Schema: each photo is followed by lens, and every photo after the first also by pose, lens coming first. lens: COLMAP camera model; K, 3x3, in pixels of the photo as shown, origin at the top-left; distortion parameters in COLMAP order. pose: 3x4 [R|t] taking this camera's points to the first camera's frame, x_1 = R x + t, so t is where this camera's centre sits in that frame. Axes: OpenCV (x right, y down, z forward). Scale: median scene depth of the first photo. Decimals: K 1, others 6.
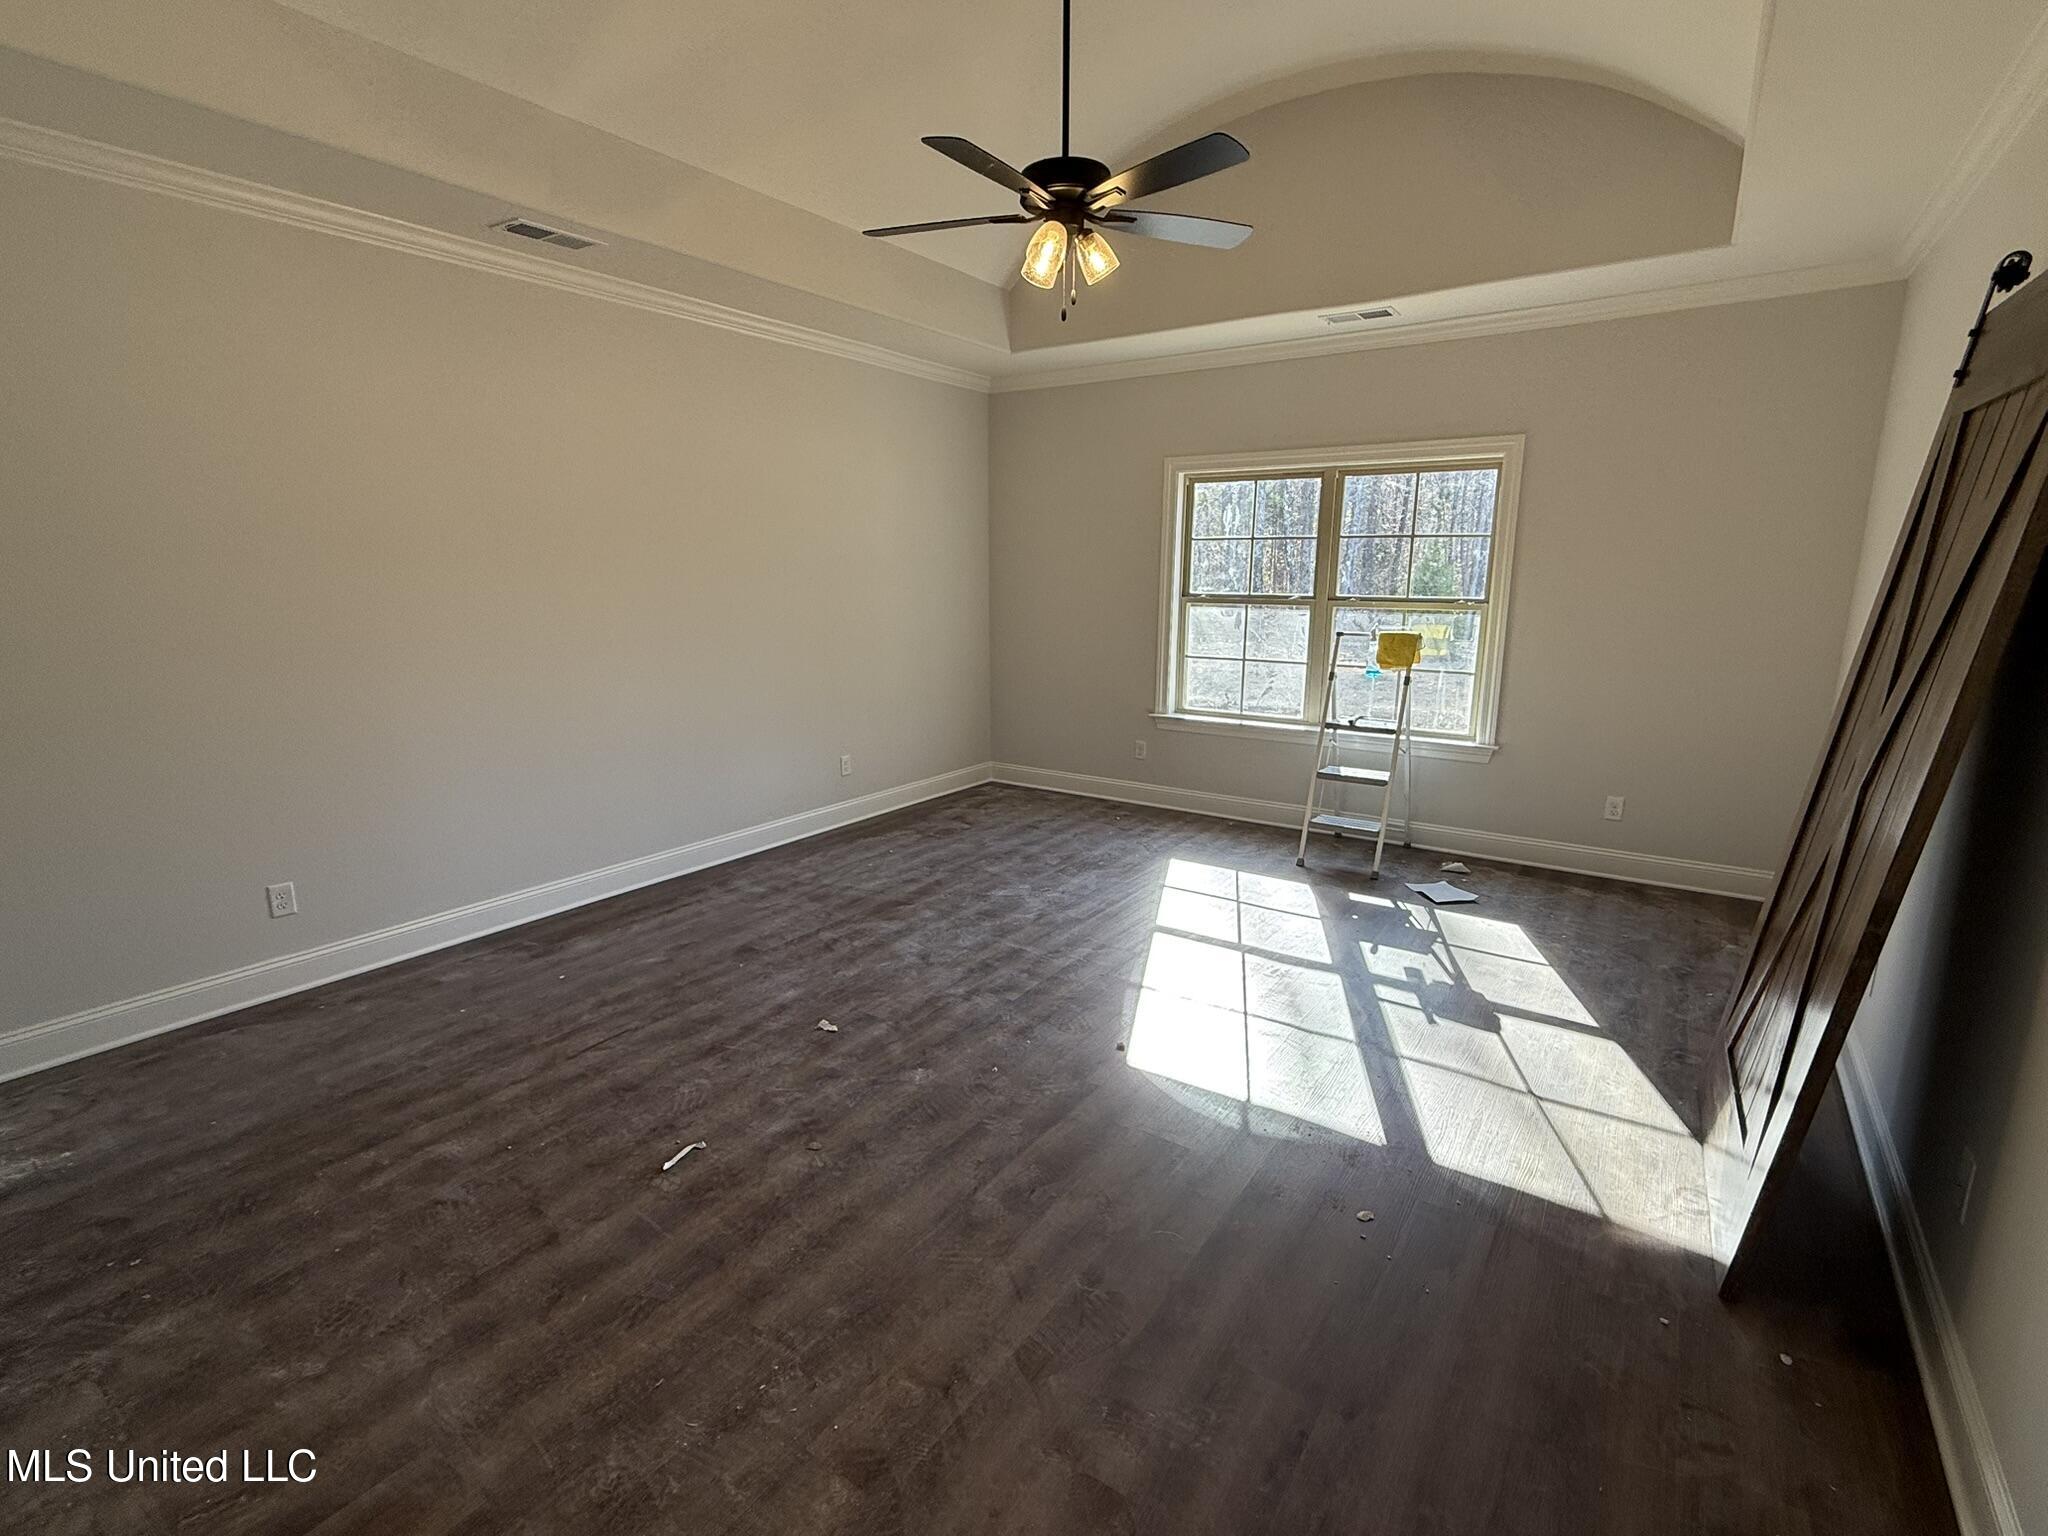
lens RADIAL K [[955.6, 0, 1020.9], [0, 955.6, 769.0], [0, 0, 1]] dist [0.000446, 0.000172]
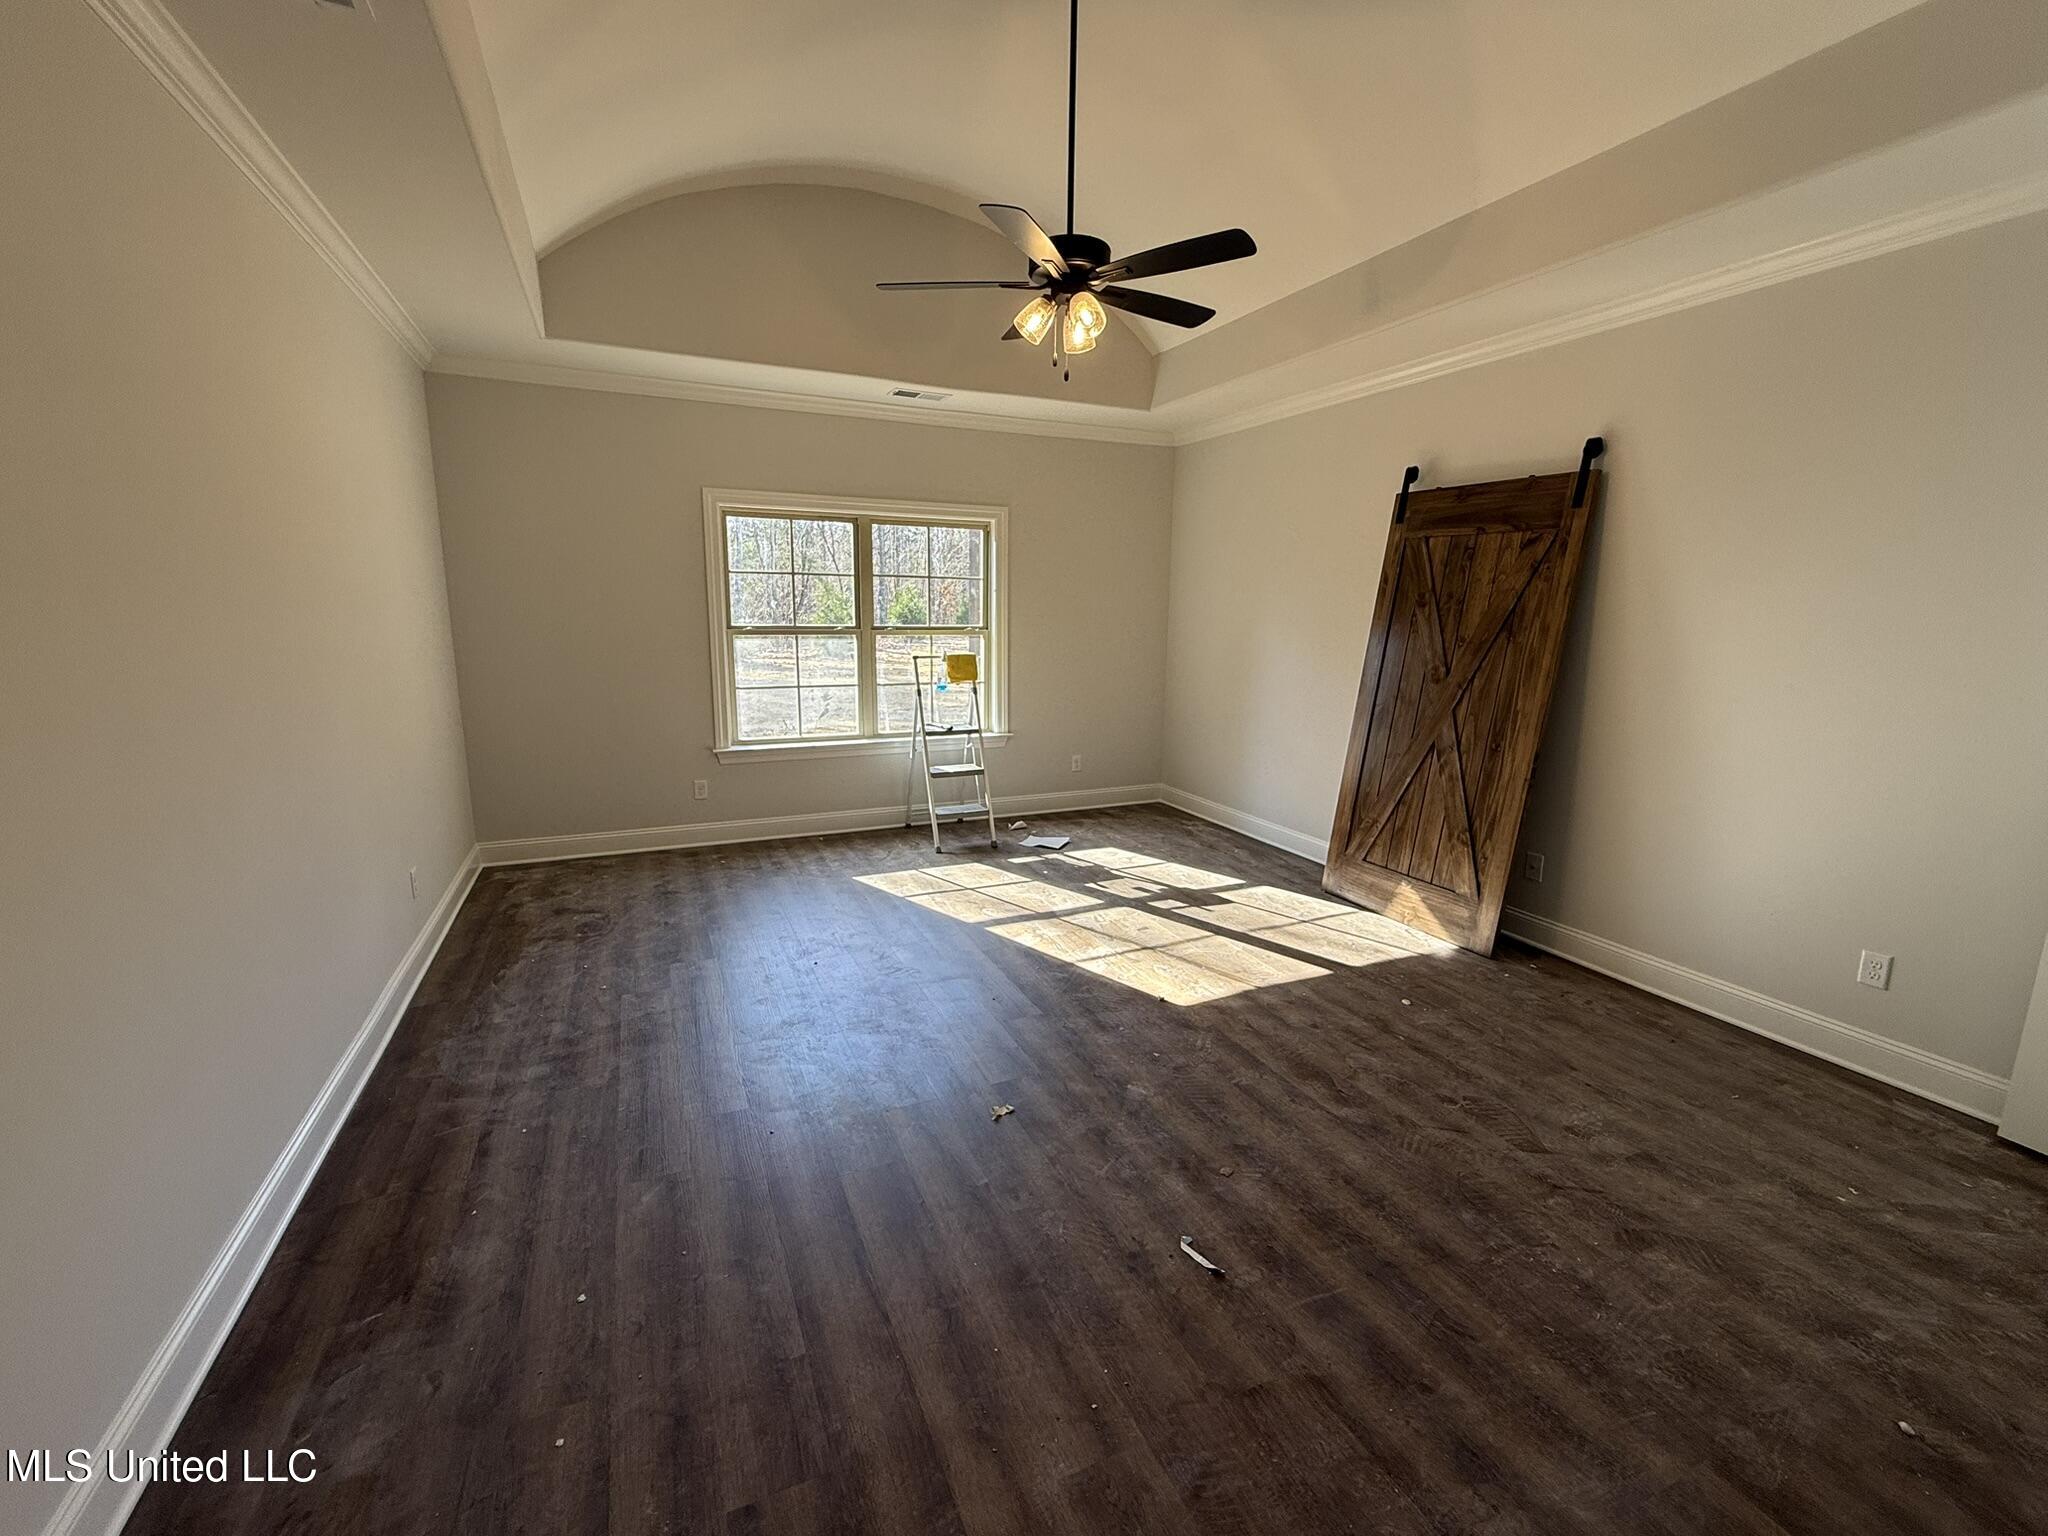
lens RADIAL K [[853.4, 0, 1024.0], [0, 853.4, 768.0], [0, 0, 1]] dist [-0.000009, -0.000463]
pose [[0.517259, -0.157230, 0.841262, -0.521769], [0.165754, 0.982772, 0.081762, -0.070682], [-0.839624, 0.097151, 0.534409, 0.331898]]
